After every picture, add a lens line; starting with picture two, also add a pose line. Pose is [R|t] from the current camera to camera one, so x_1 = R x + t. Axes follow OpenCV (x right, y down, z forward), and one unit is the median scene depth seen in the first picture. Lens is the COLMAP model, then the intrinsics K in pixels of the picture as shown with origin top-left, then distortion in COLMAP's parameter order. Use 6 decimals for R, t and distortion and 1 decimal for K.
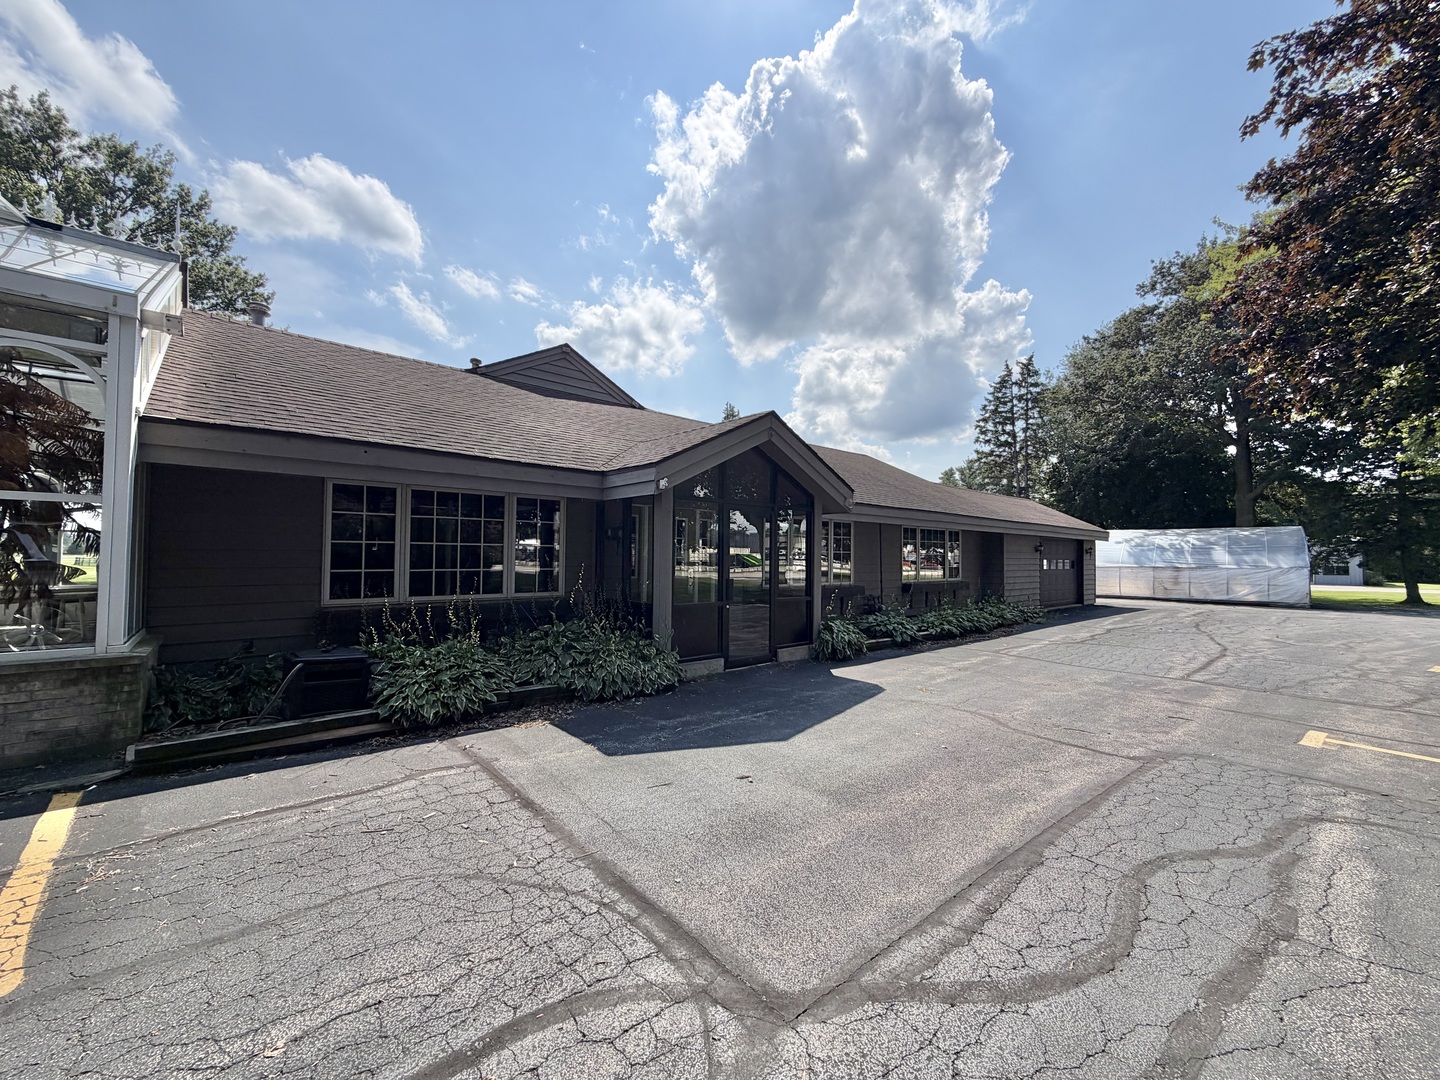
lens RADIAL K [[578.3, 0, 720.0], [0, 578.3, 540.0], [0, 0, 1]] dist [-0.008671, -0.000415]
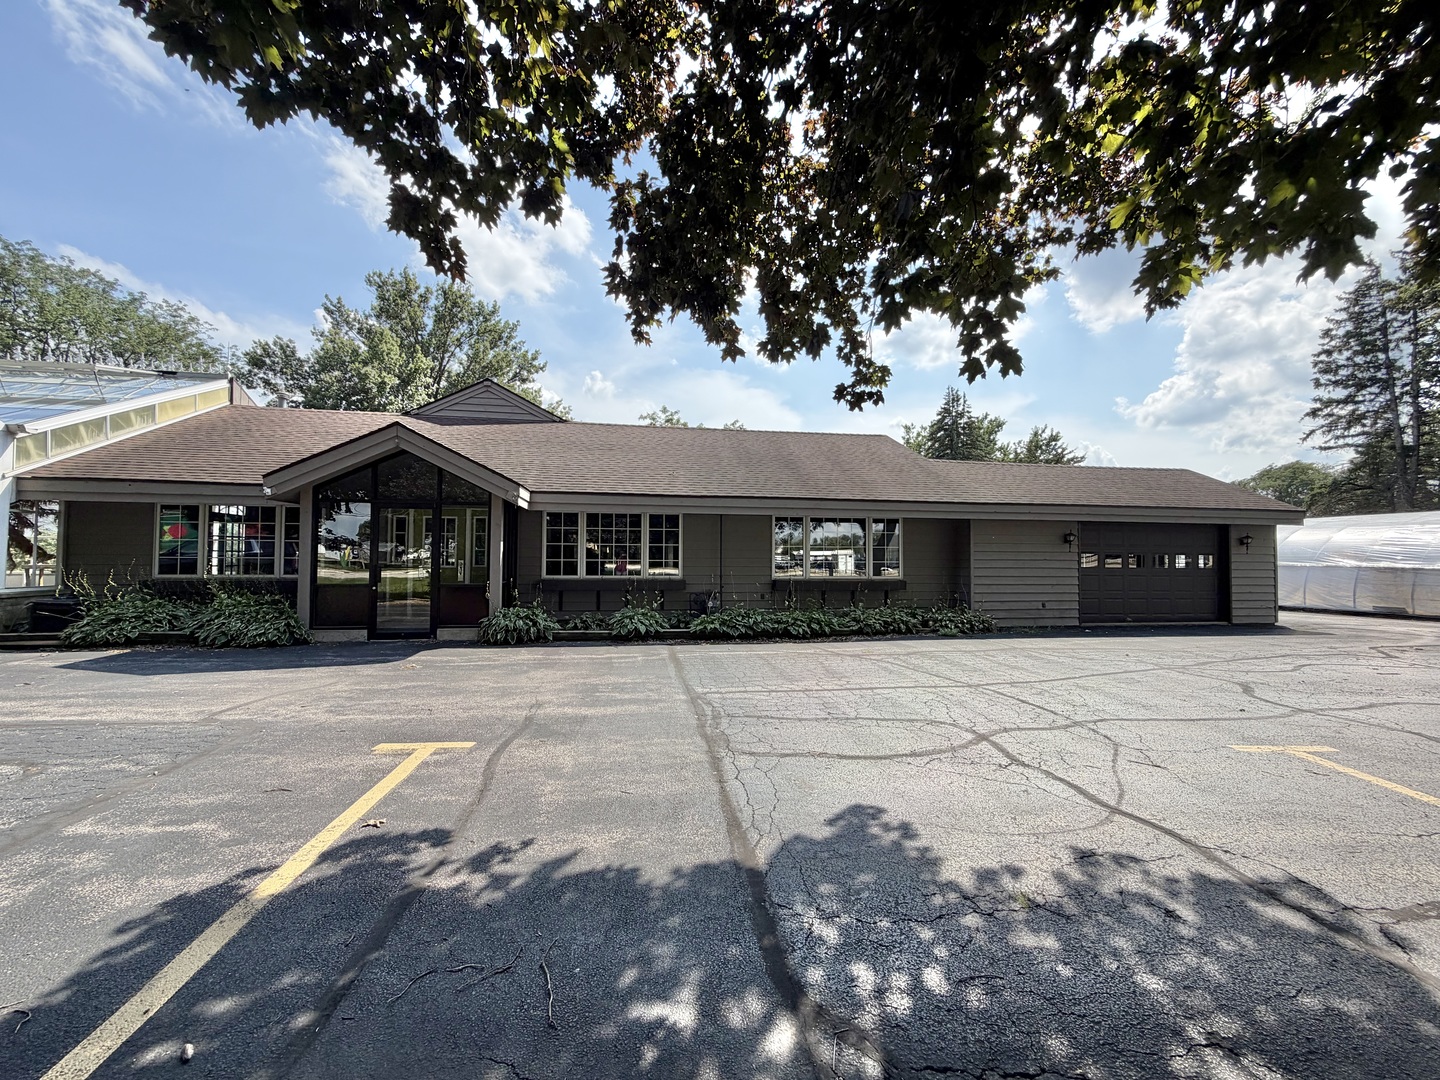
lens RADIAL K [[576.6, 0, 714.7], [0, 576.6, 542.9], [0, 0, 1]] dist [0.000431, 0.000026]
pose [[0.844548, -0.019243, -0.535134, 0.219801], [0.017380, 0.999813, -0.008524, 0.007299], [0.535198, -0.002102, 0.844724, 0.060320]]
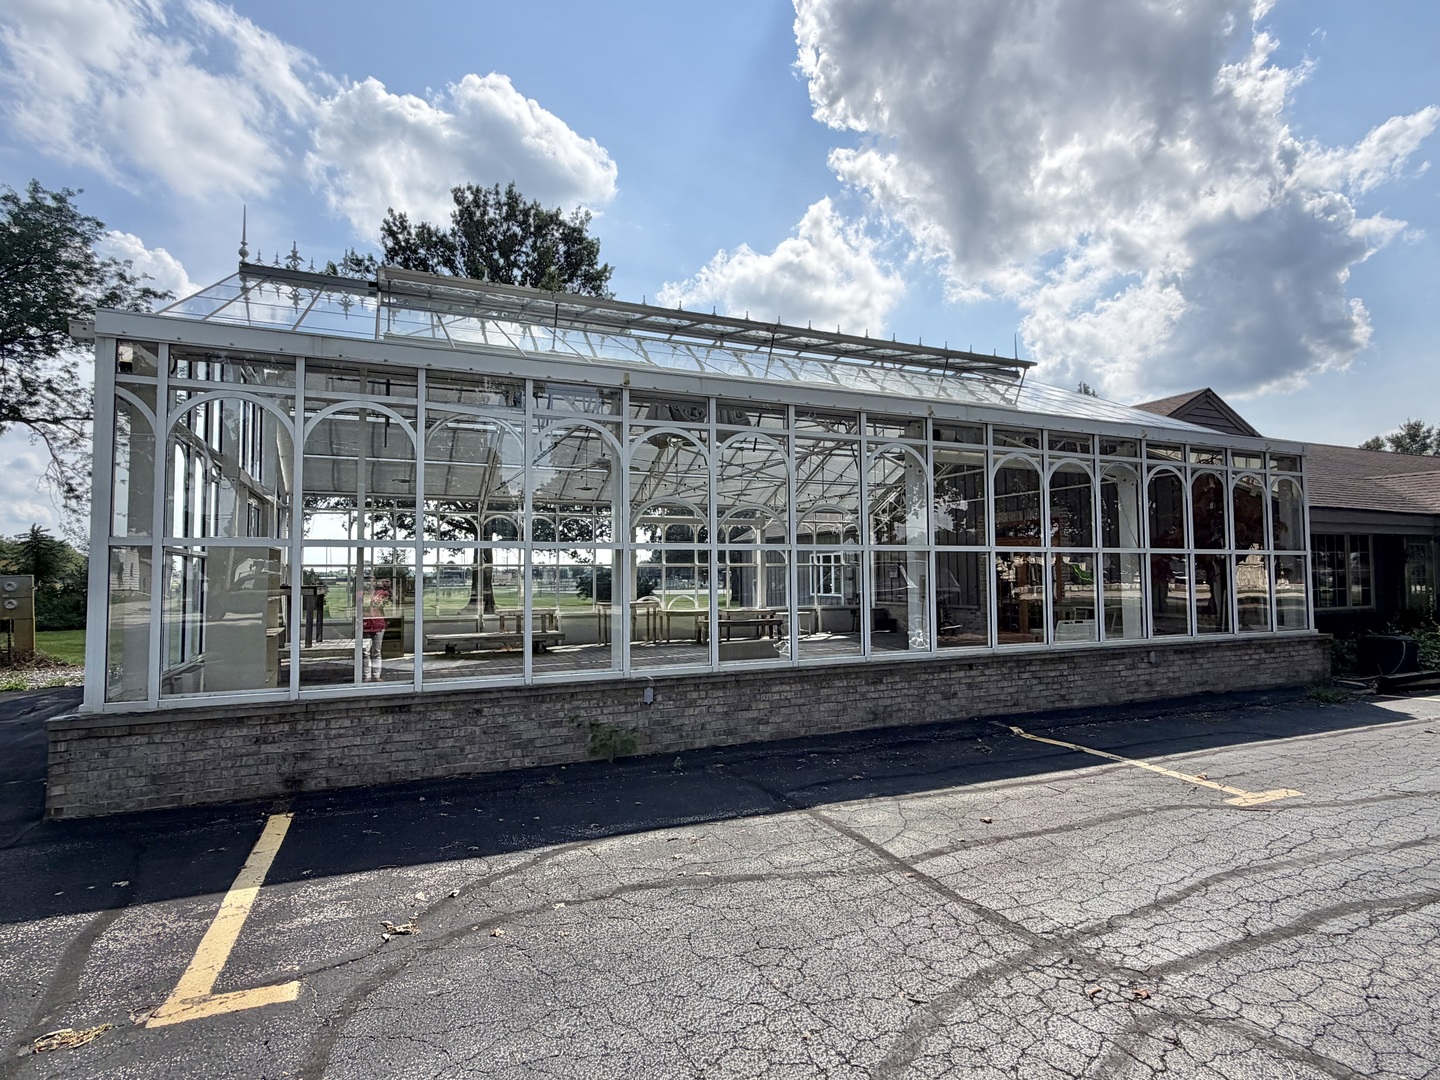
lens RADIAL K [[760.7, 0, 726.6], [0, 760.7, 530.4], [0, 0, 1]] dist [-0.005470, 0.000146]
pose [[0.956340, -0.026746, -0.291028, -0.228542], [0.020541, 0.999492, -0.024353, -0.012447], [0.291532, 0.017312, 0.956404, -0.206458]]
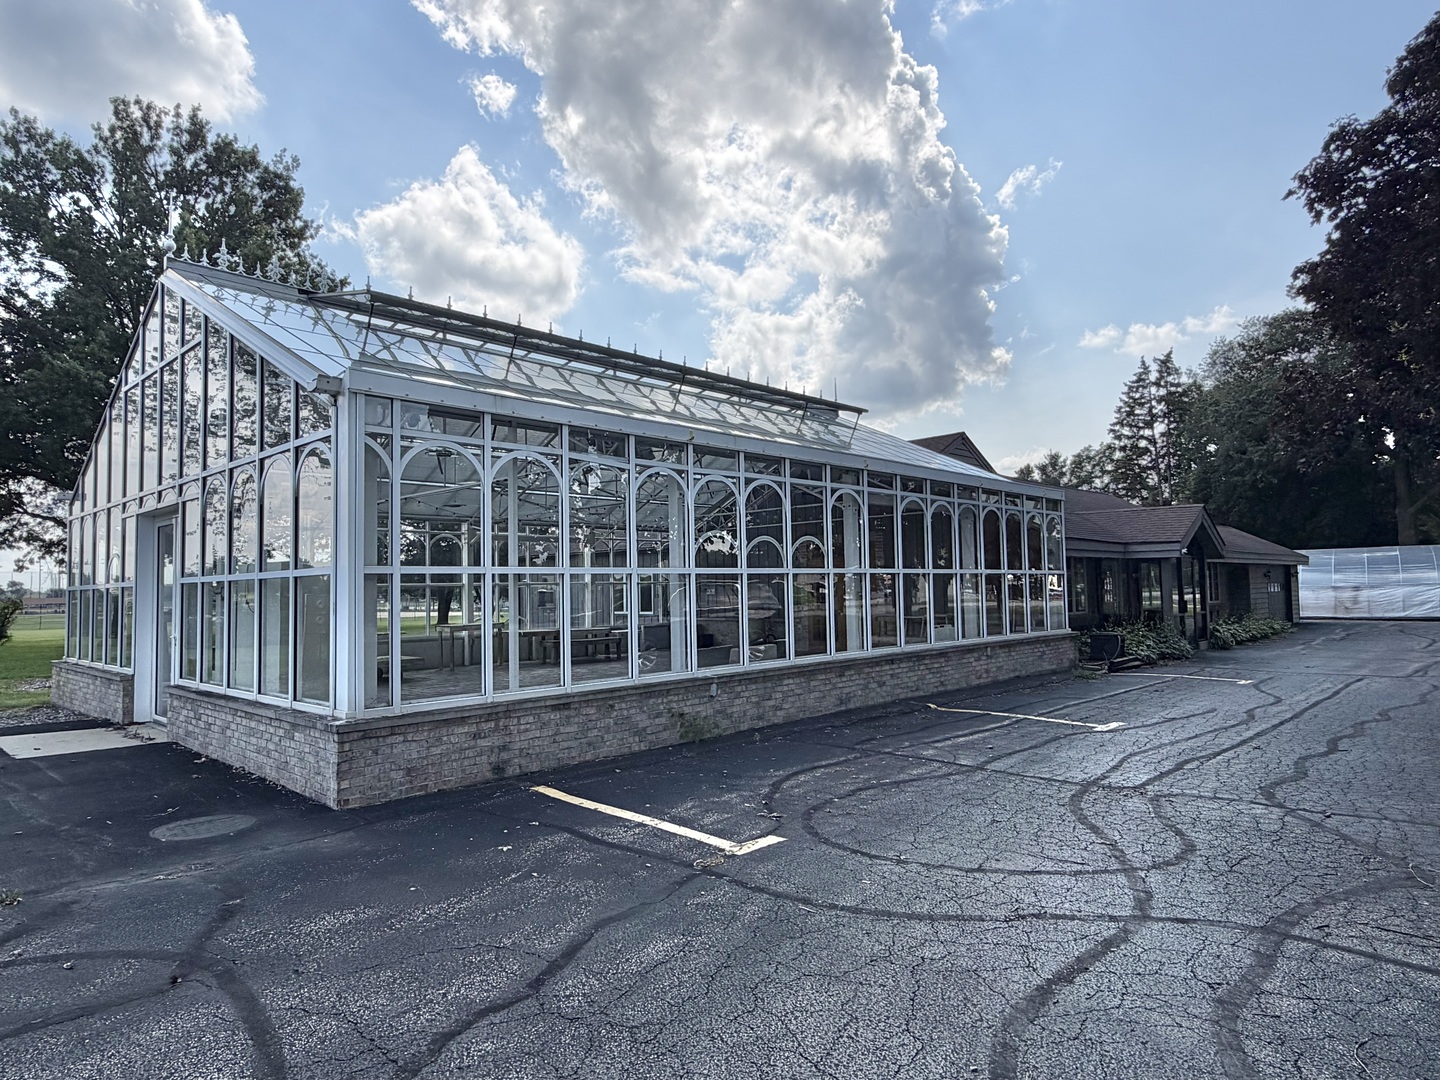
lens RADIAL K [[859.2, 0, 720.0], [0, 859.2, 540.0], [0, 0, 1]] dist [-0.020194, 0.001643]
pose [[0.996345, -0.022128, 0.082508, -0.262988], [0.024377, 0.999356, -0.026343, -0.013733], [-0.081872, 0.028258, 0.996242, -0.240222]]
